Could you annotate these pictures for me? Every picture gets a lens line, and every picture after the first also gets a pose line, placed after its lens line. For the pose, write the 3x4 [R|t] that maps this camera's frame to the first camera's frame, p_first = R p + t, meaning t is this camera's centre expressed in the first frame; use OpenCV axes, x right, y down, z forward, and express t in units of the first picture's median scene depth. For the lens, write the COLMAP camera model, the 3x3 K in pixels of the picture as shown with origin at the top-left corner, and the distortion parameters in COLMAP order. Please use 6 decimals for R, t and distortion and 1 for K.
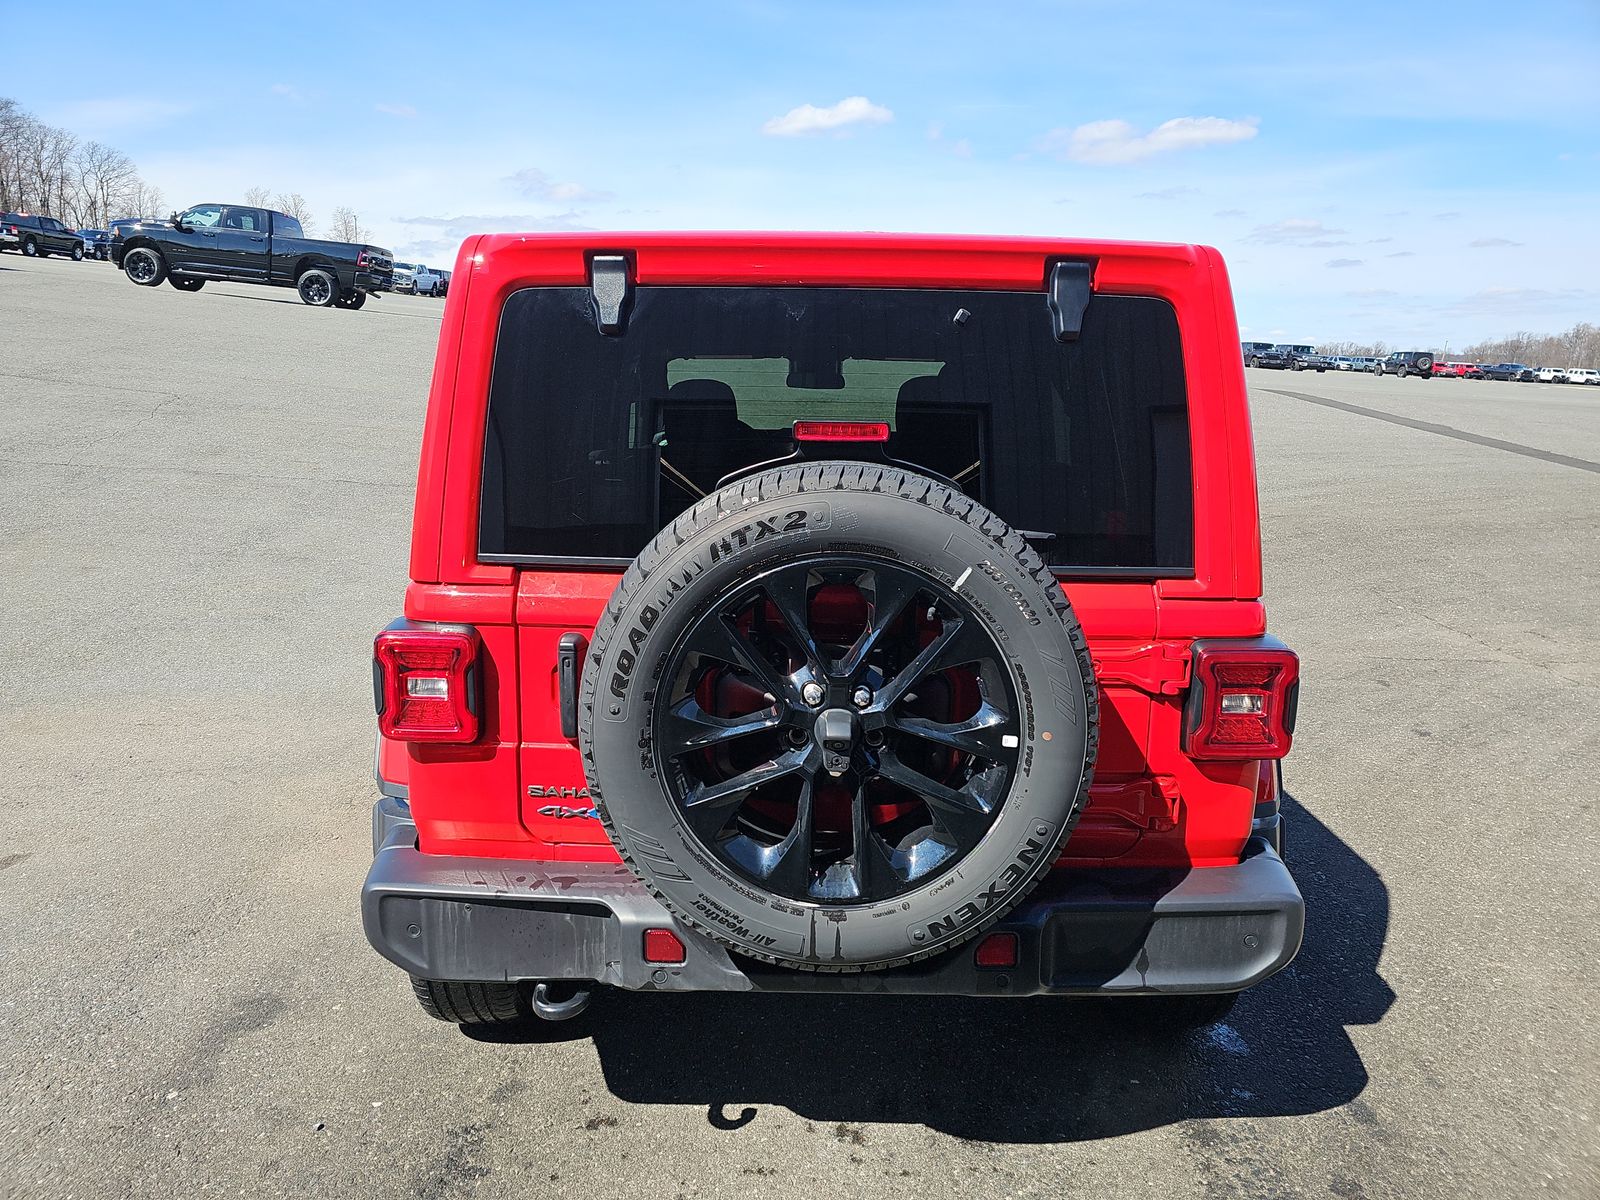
lens RADIAL K [[1070.6, 0, 800.0], [0, 1070.6, 600.0], [0, 0, 1]] dist [0.049488, -0.043824]
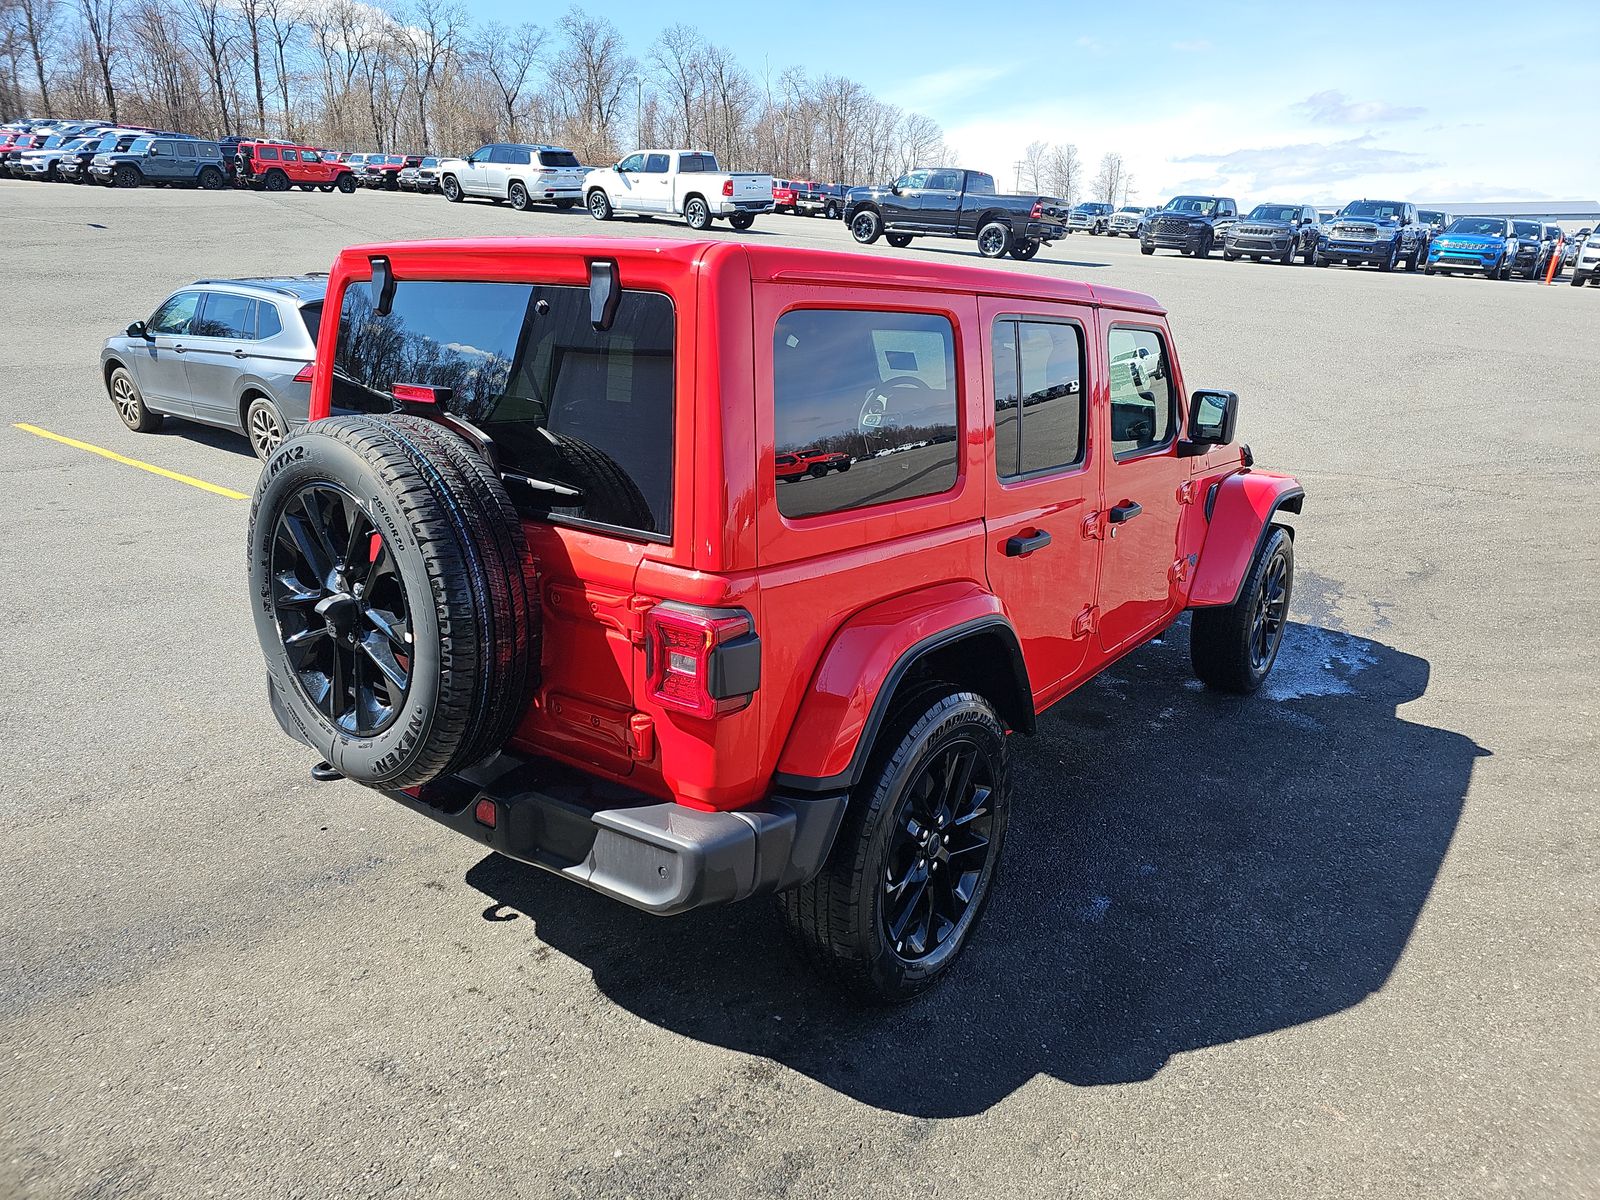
lens RADIAL K [[1069.9, 0, 804.4], [0, 1069.9, 577.6], [0, 0, 1]] dist [0.060490, -0.051299]
pose [[0.797083, 0.153398, -0.584061, 0.090173], [-0.135180, 0.987978, 0.074999, -0.007082], [0.588545, 0.019173, 0.808237, 0.014551]]
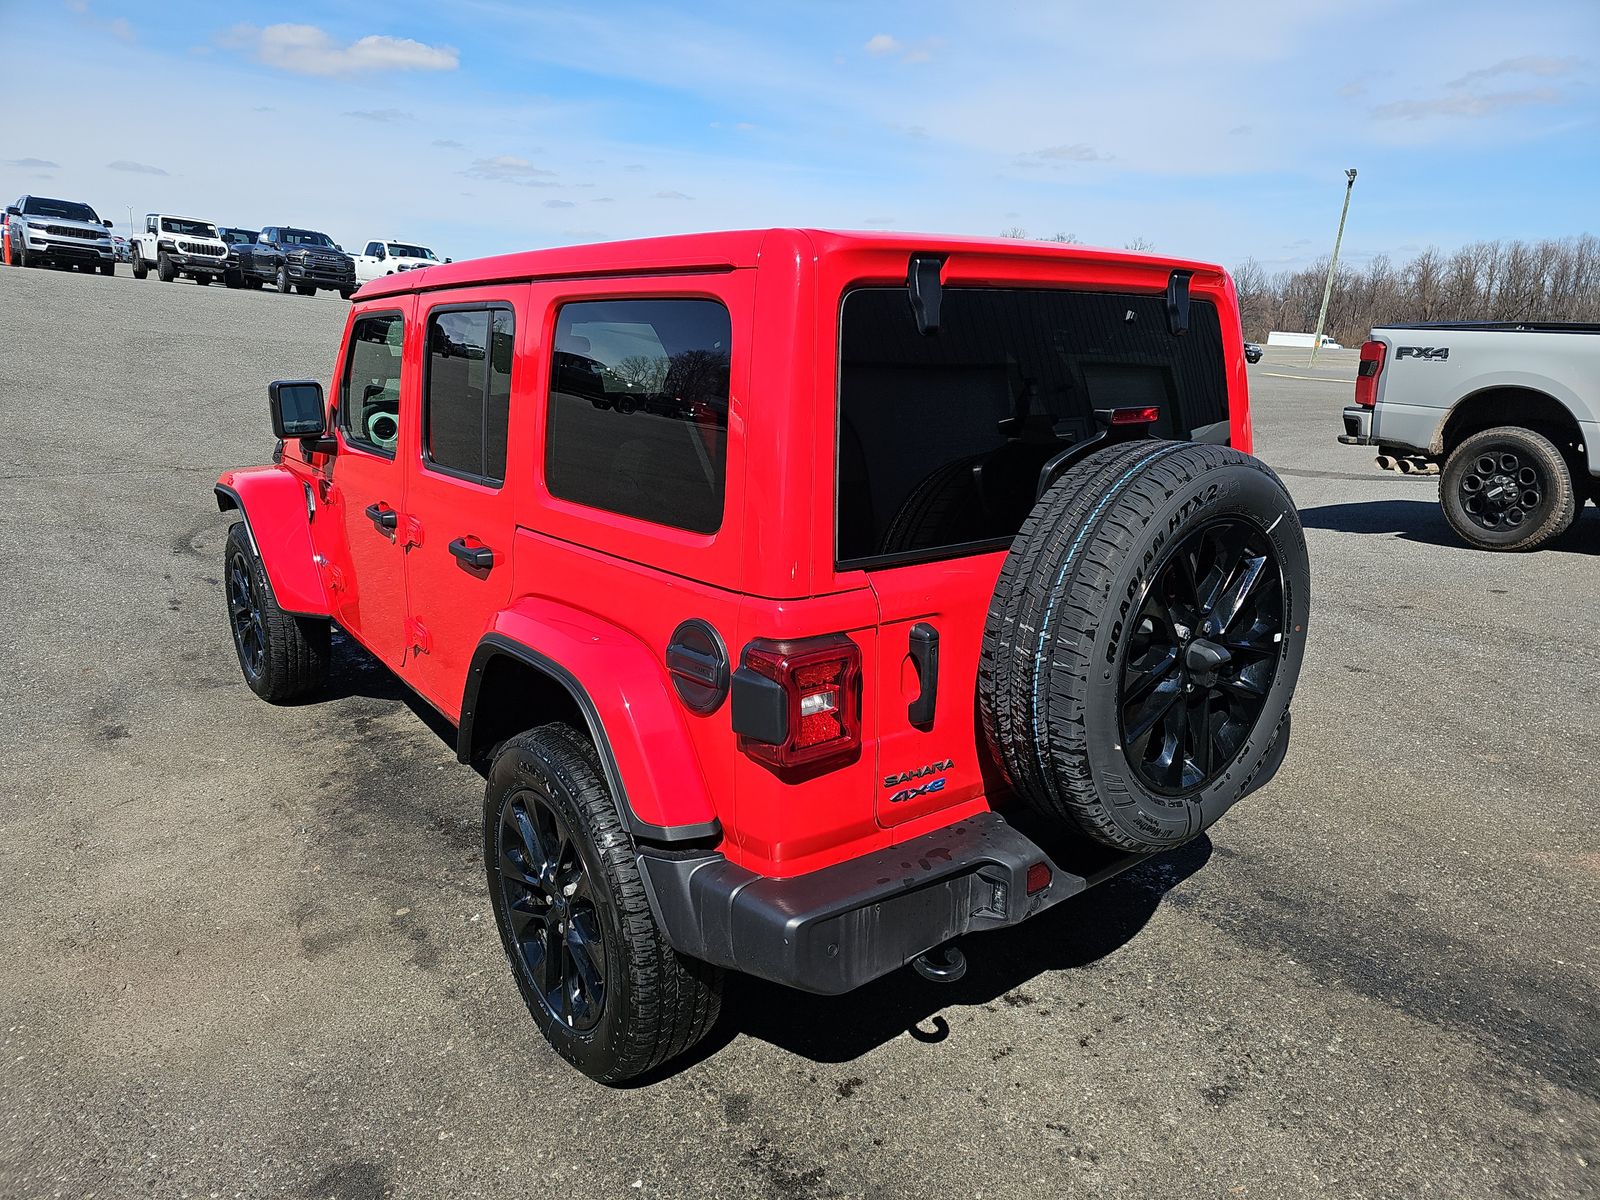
lens RADIAL K [[1060.1, 0, 819.0], [0, 1060.1, 599.8], [0, 0, 1]] dist [0.059044, -0.050513]
pose [[0.765937, -0.164239, 0.621584, -0.074246], [0.124964, 0.986412, 0.106651, -0.009169], [-0.630655, -0.004012, 0.776053, 0.020790]]
